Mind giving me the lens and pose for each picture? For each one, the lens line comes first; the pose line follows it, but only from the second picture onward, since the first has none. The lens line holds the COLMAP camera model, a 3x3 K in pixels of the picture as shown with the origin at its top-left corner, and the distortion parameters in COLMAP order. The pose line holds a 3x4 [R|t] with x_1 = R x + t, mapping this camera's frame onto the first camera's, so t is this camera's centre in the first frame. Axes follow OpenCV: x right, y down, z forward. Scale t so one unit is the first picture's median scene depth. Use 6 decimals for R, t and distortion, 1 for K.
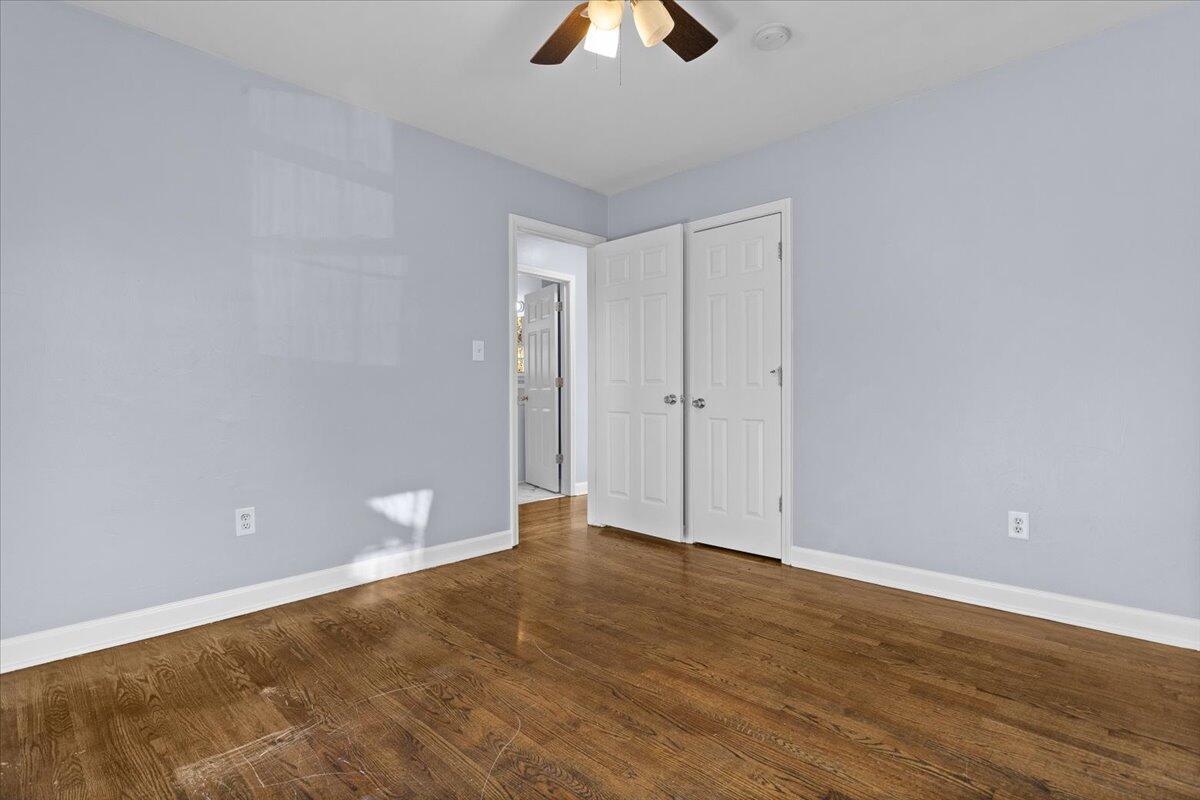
lens RADIAL K [[574.4, 0, 594.6], [0, 574.4, 388.5], [0, 0, 1]] dist [0.000344, 0.000419]
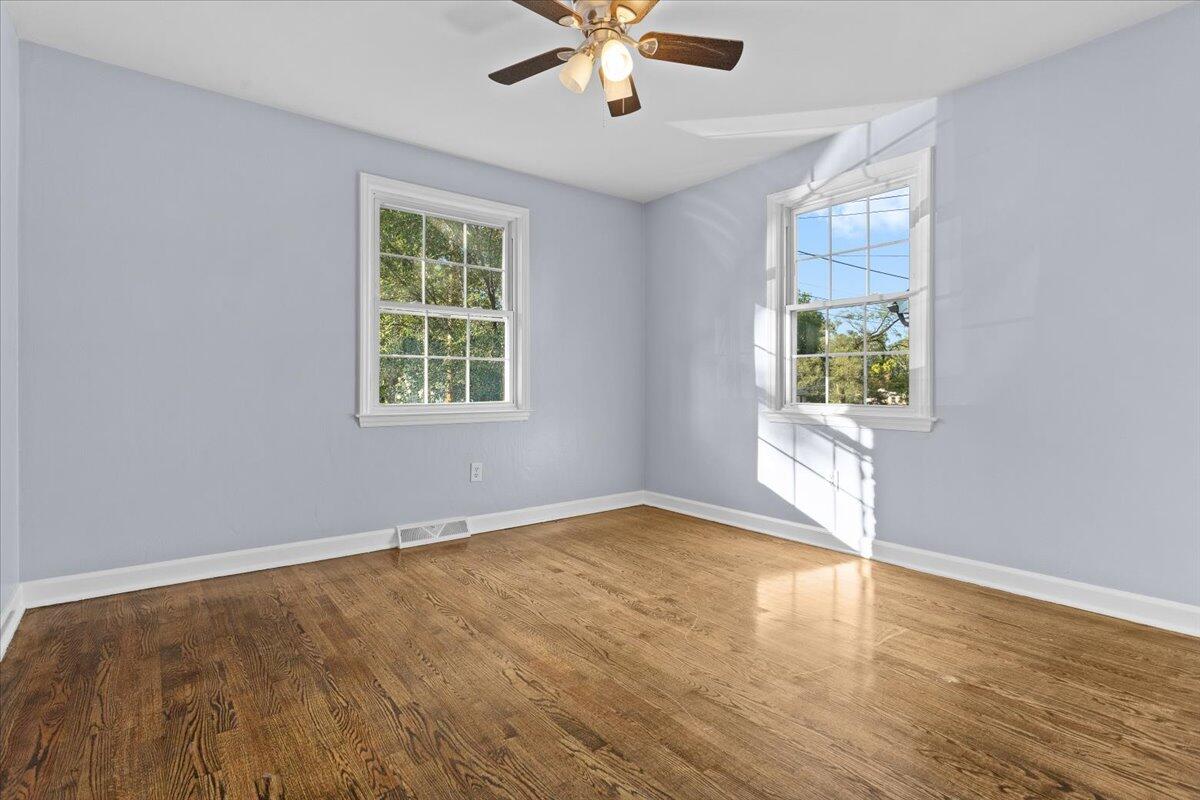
lens RADIAL K [[574.4, 0, 594.6], [0, 574.4, 388.5], [0, 0, 1]] dist [0.000344, 0.000419]
pose [[-0.990526, 0.003146, 0.137287, -0.095016], [0.003581, 0.999989, 0.002926, 0.015917], [-0.137277, 0.003390, -0.990527, 2.081878]]
